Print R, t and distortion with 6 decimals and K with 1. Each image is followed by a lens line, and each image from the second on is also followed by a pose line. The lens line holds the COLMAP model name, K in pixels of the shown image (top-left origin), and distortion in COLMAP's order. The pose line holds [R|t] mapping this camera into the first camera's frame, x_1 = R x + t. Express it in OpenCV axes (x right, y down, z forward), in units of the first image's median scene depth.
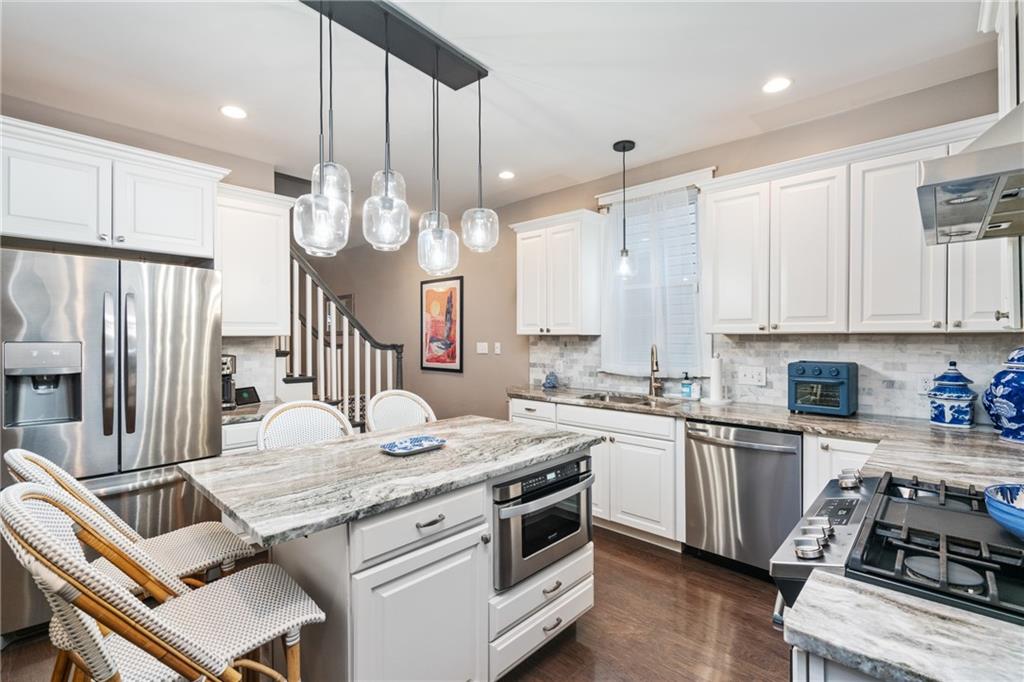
lens RADIAL K [[459.5, 0, 512.0], [0, 459.5, 341.0], [0, 0, 1]] dist [0.000445, 0.000056]
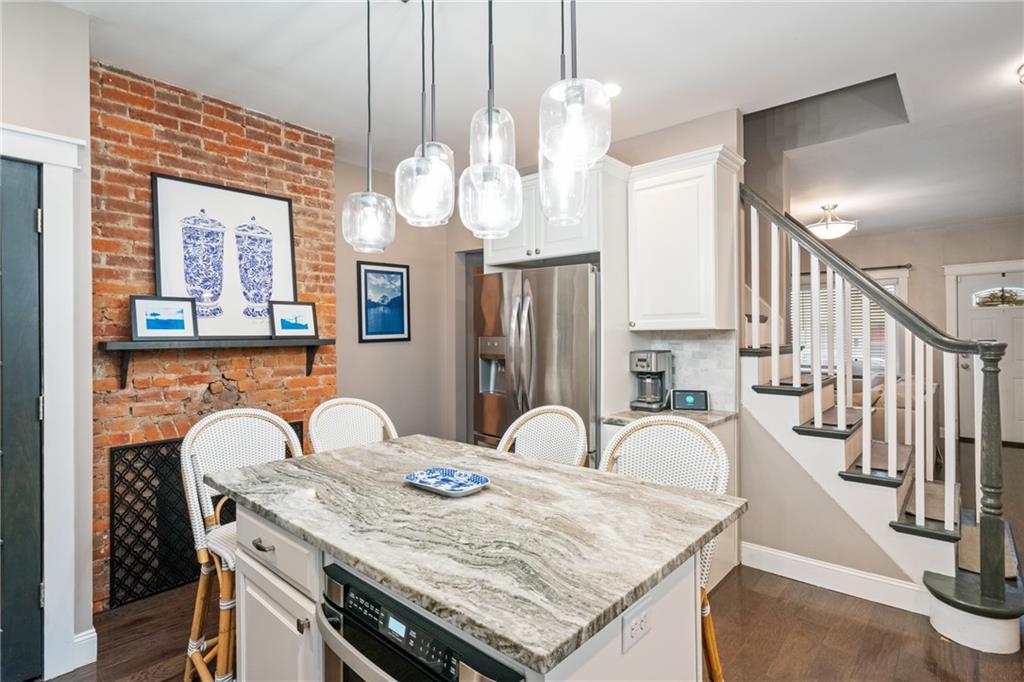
lens RADIAL K [[507.9, 0, 512.0], [0, 507.9, 341.0], [0, 0, 1]] dist [-0.000171, 0.000116]
pose [[0.018489, 0.014148, -0.999729, 0.483065], [0.001450, 0.999898, 0.014177, -0.005280], [0.999828, -0.001711, 0.018467, 0.887299]]
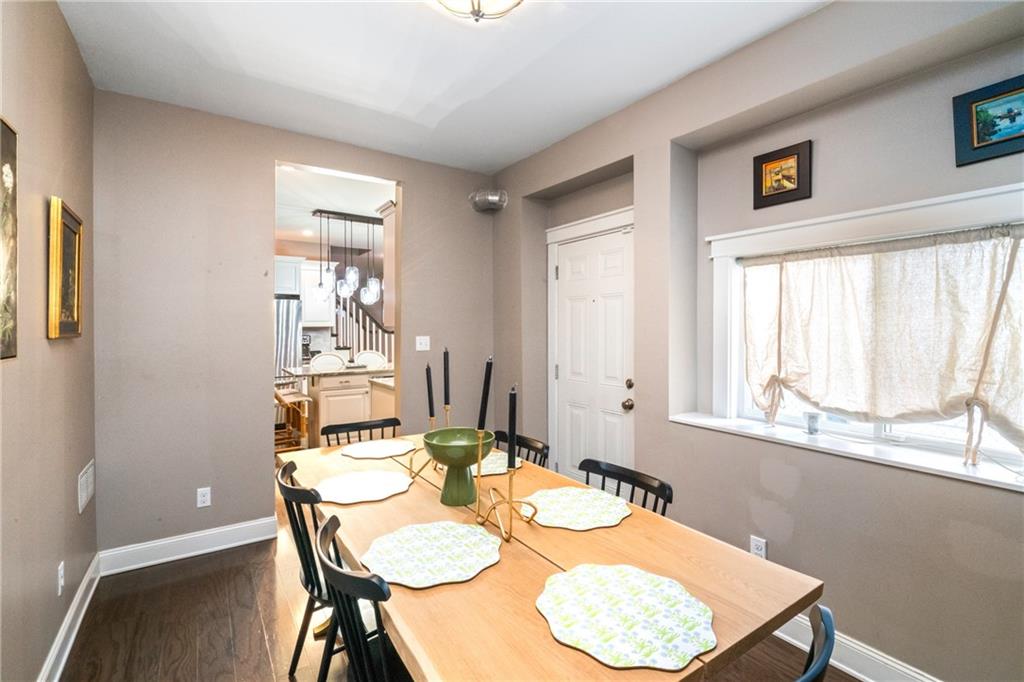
lens RADIAL K [[459.5, 0, 512.0], [0, 459.5, 341.0], [0, 0, 1]] dist [0.000445, 0.000056]
pose [[0.977207, 0.004704, -0.212239, 1.058190], [0.000526, 0.999698, 0.024579, 0.004825], [0.212290, -0.024130, 0.976909, -1.241192]]
